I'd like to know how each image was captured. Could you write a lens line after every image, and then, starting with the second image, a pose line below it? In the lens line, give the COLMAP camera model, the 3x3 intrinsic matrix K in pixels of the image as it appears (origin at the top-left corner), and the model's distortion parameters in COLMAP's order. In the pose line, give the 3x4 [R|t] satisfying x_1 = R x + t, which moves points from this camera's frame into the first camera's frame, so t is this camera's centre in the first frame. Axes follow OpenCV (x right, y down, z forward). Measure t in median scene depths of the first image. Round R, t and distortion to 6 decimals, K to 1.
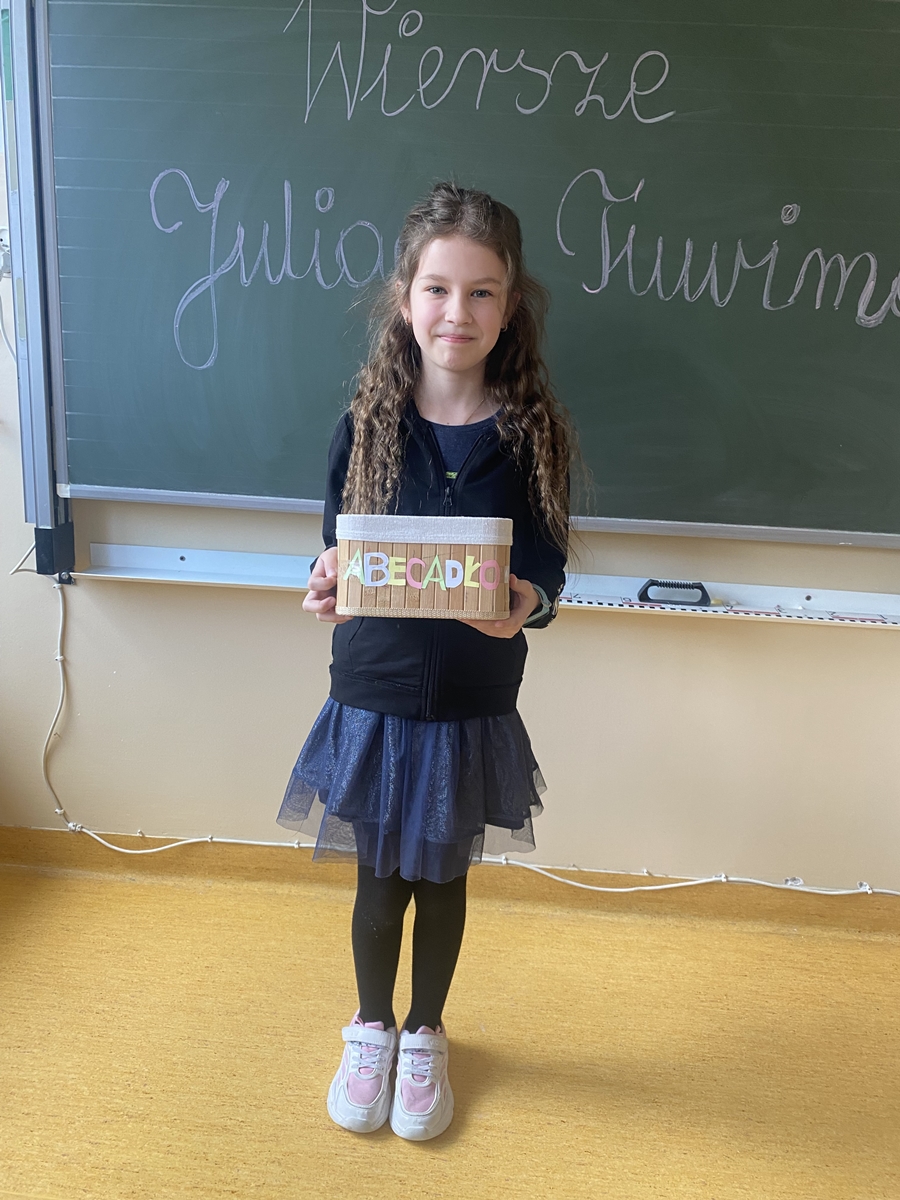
lens RADIAL K [[910.5, 0, 448.1], [0, 910.5, 595.6], [0, 0, 1]] dist [-0.007620, 0.005113]
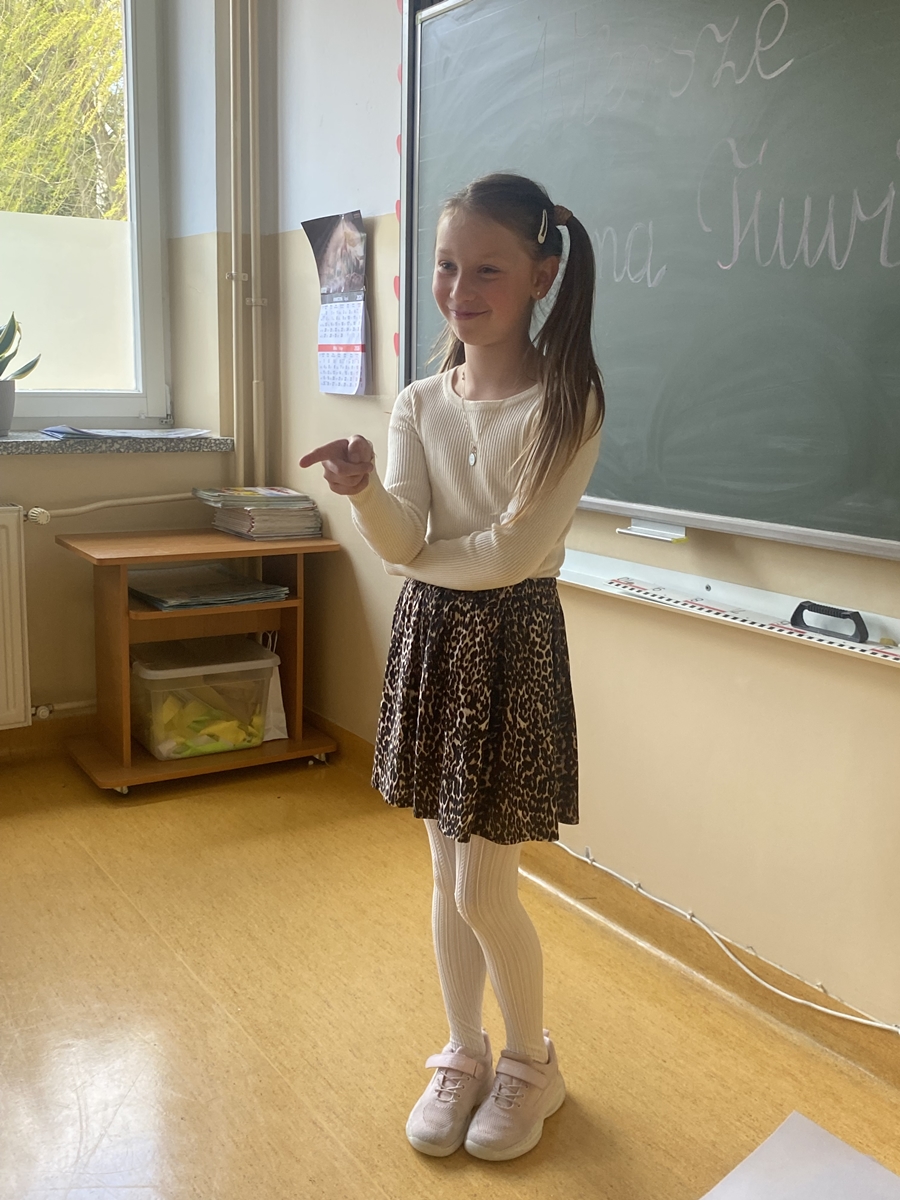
lens RADIAL K [[1202.1, 0, 444.8], [0, 1202.1, 600.6], [0, 0, 1]] dist [0.121576, -0.354299]
pose [[0.589303, 0.110993, -0.800252, 0.982906], [-0.175412, 0.984467, 0.007370, 0.033022], [0.788640, 0.136031, 0.599619, 0.094221]]
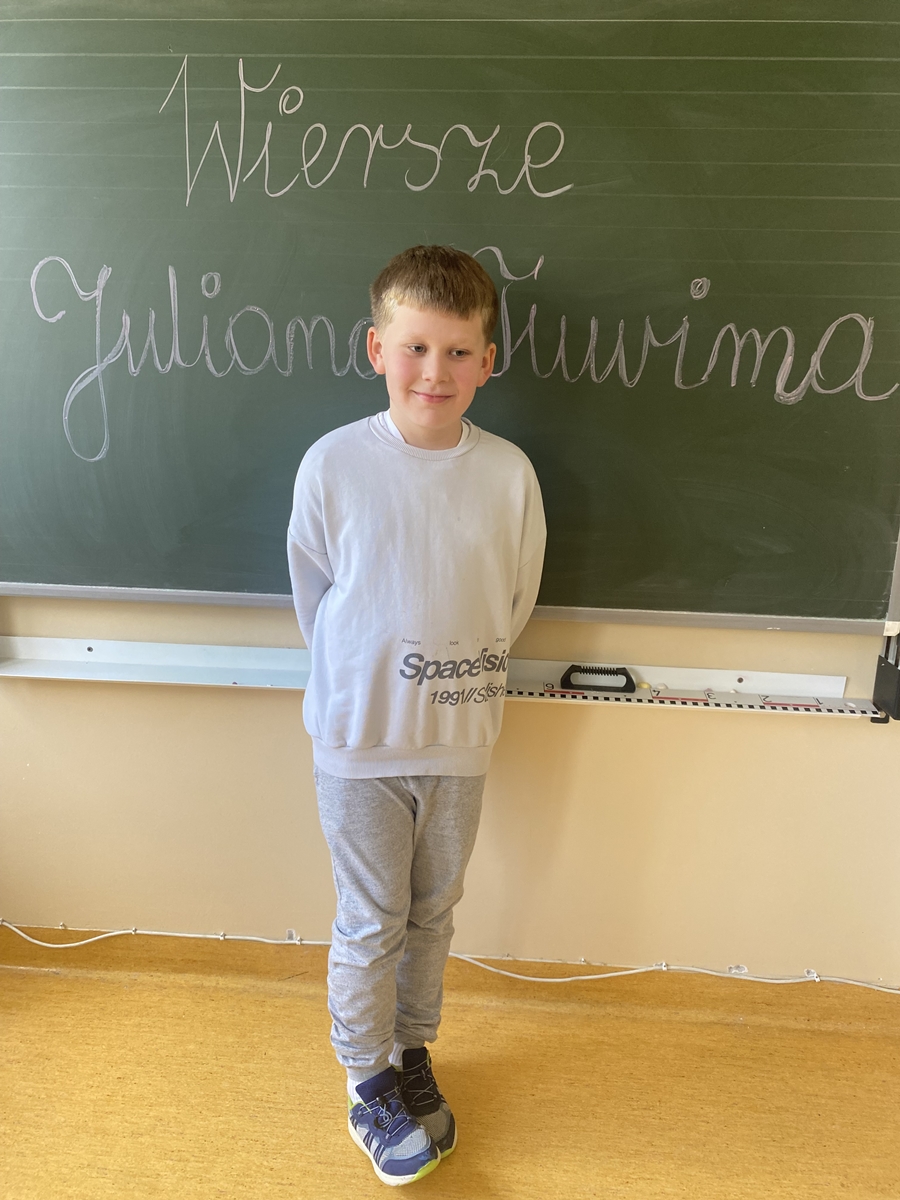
lens RADIAL K [[910.5, 0, 448.1], [0, 910.5, 595.6], [0, 0, 1]] dist [-0.007620, 0.005113]
pose [[0.999597, -0.022084, -0.017834, 0.119760], [0.022204, 0.999732, 0.006572, -0.108571], [0.017684, -0.006965, 0.999819, 0.048870]]
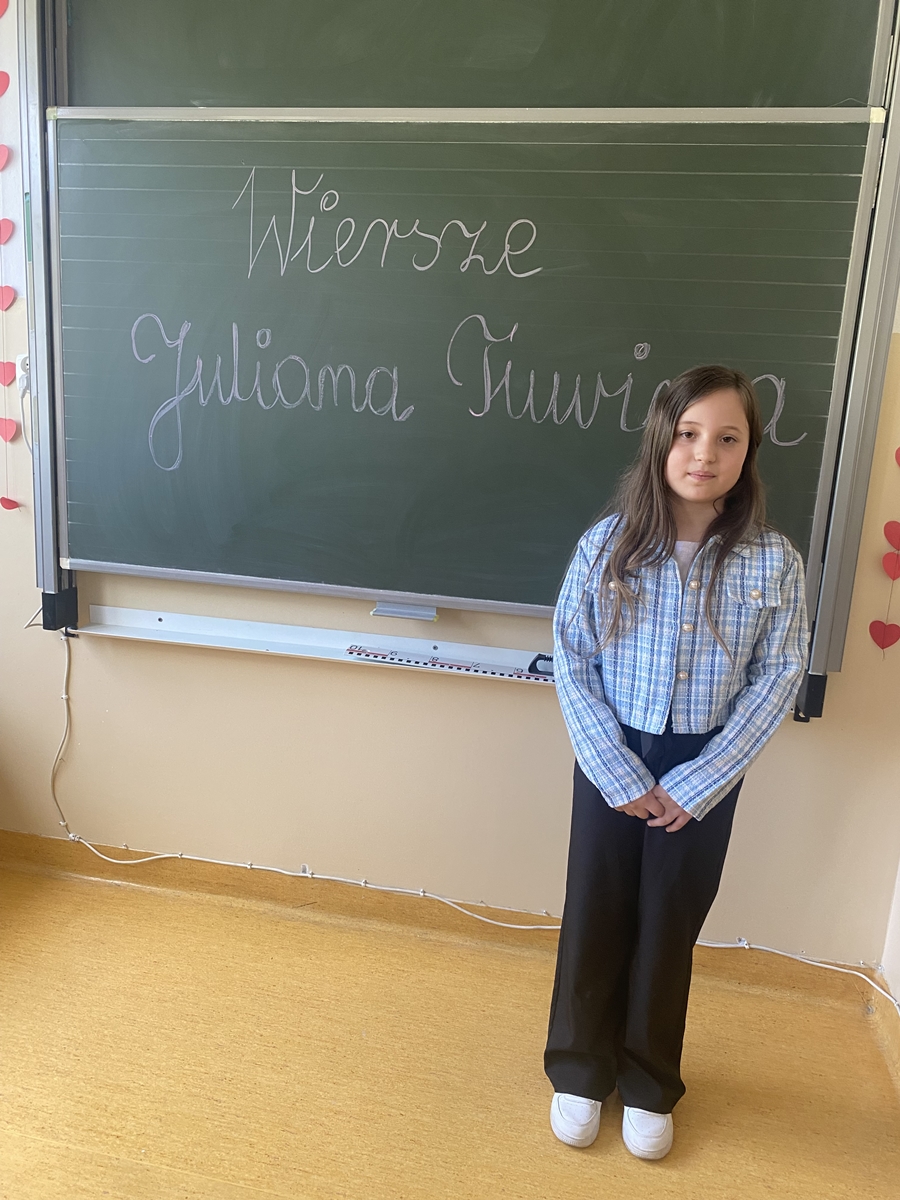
lens RADIAL K [[915.1, 0, 451.0], [0, 915.1, 594.2], [0, 0, 1]] dist [0.007252, -0.007397]
pose [[0.990664, 0.033551, -0.132136, 0.285500], [-0.037965, 0.998797, -0.031029, -0.059017], [0.130936, 0.035756, 0.990746, -0.180108]]
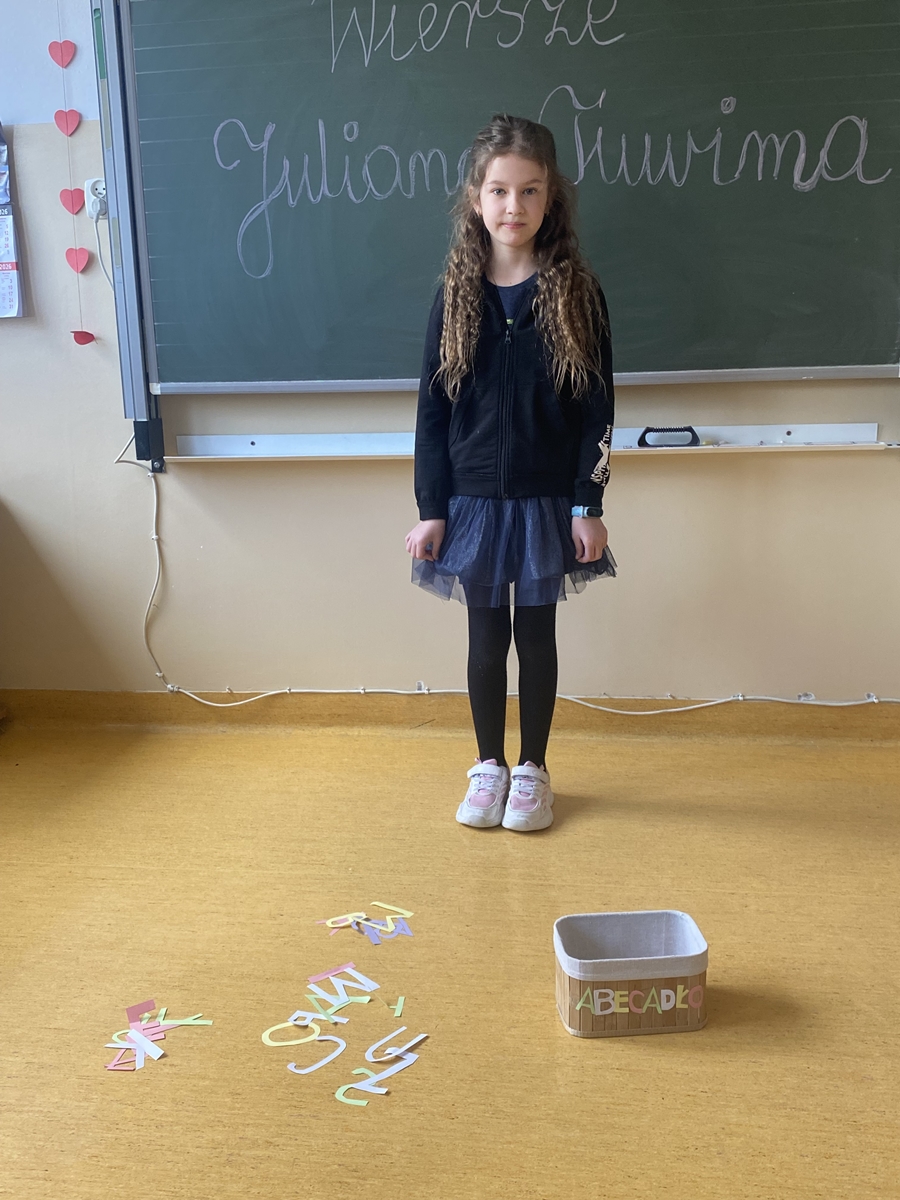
lens RADIAL K [[1202.1, 0, 444.8], [0, 1202.1, 600.6], [0, 0, 1]] dist [0.121576, -0.354299]
pose [[0.992764, -0.059207, -0.104473, 0.124352], [0.056878, 0.998065, -0.025133, 0.248655], [0.105759, 0.019008, 0.994210, -0.612140]]
